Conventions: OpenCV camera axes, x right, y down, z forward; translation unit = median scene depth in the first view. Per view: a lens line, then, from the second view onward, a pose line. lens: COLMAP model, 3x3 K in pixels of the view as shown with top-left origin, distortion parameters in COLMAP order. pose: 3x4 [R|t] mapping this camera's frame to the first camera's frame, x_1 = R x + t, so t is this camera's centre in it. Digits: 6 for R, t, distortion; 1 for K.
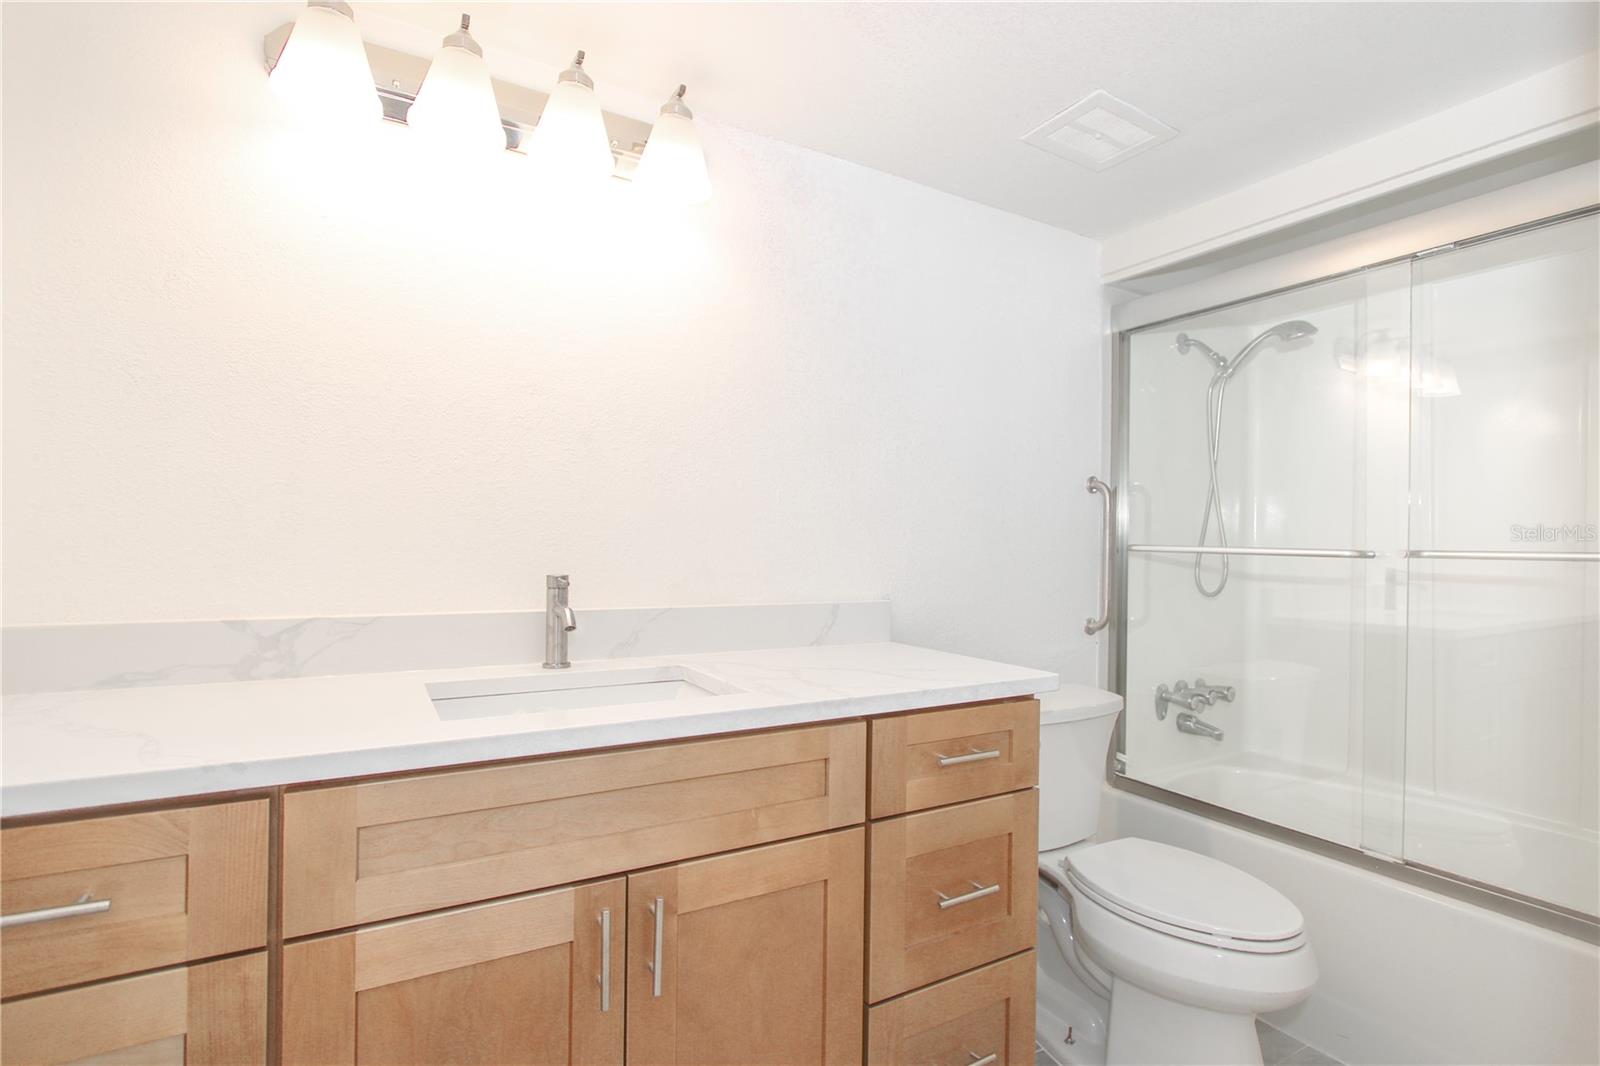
lens RADIAL K [[750.1, 0, 802.2], [0, 750.1, 538.5], [0, 0, 1]] dist [-0.001191, 0.000577]
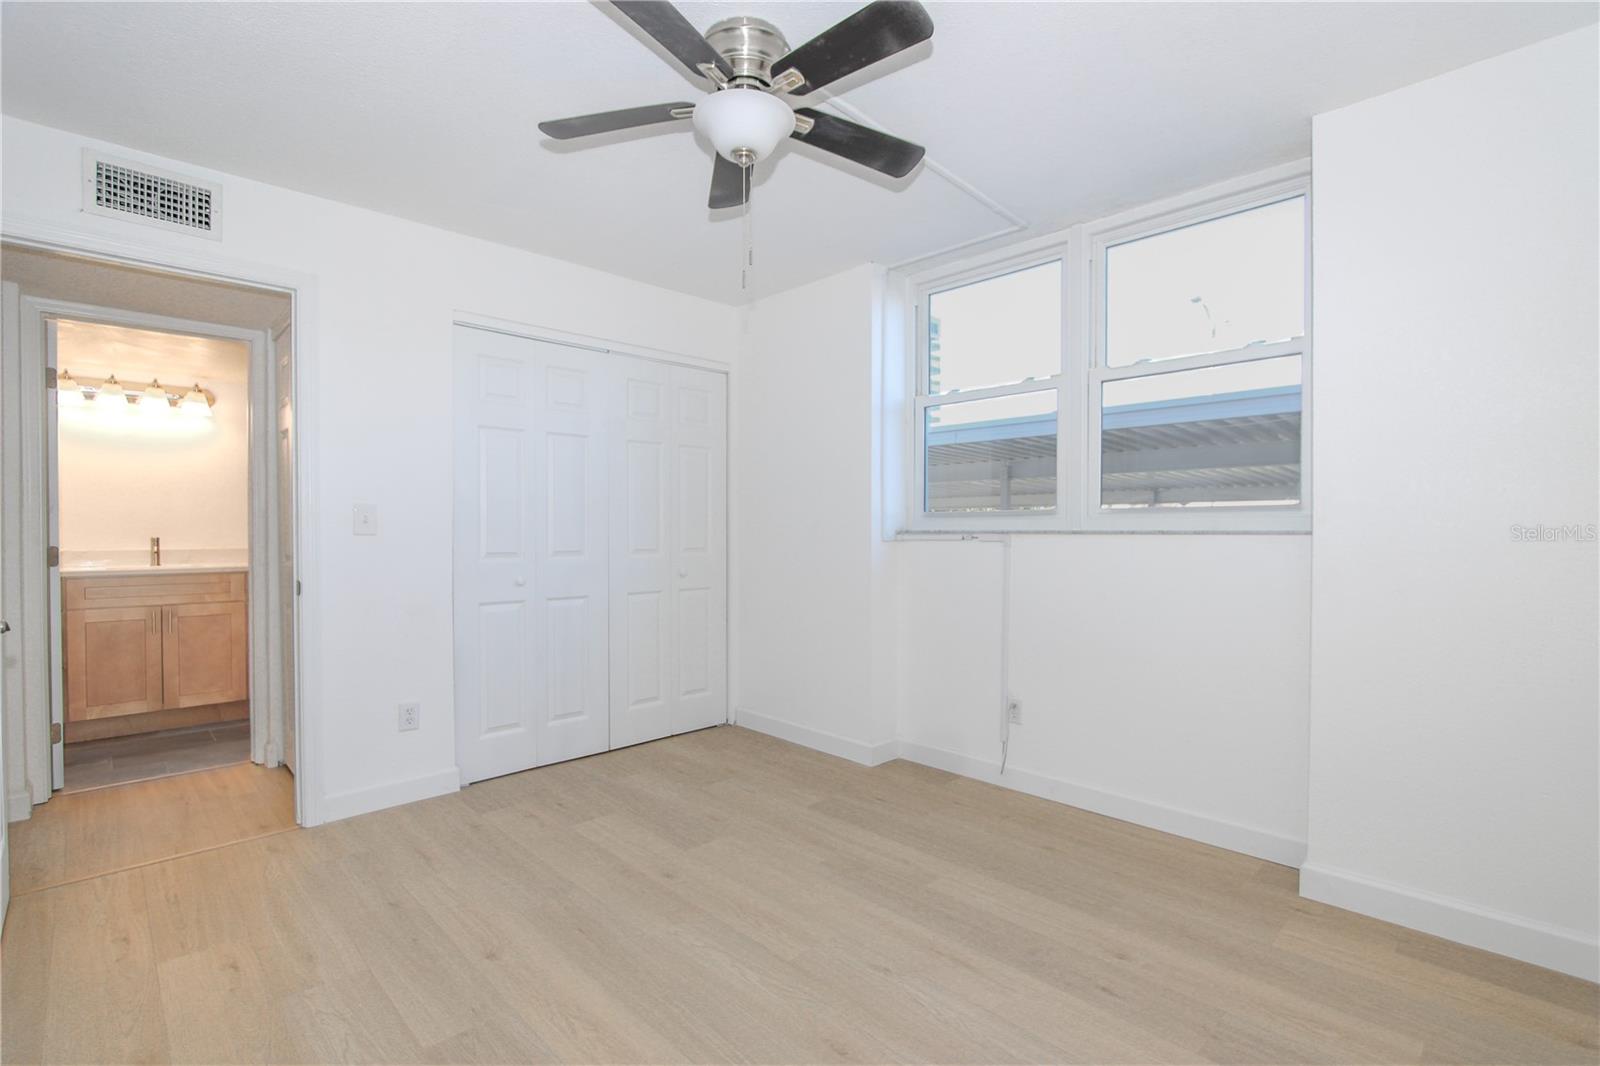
lens RADIAL K [[750.1, 0, 796.9], [0, 750.1, 530.5], [0, 0, 1]] dist [-0.001191, 0.000577]
pose [[0.966075, -0.010411, 0.258050, 1.943981], [0.005920, 0.999817, 0.018173, -0.030008], [-0.258192, -0.016029, 0.965961, -3.634183]]
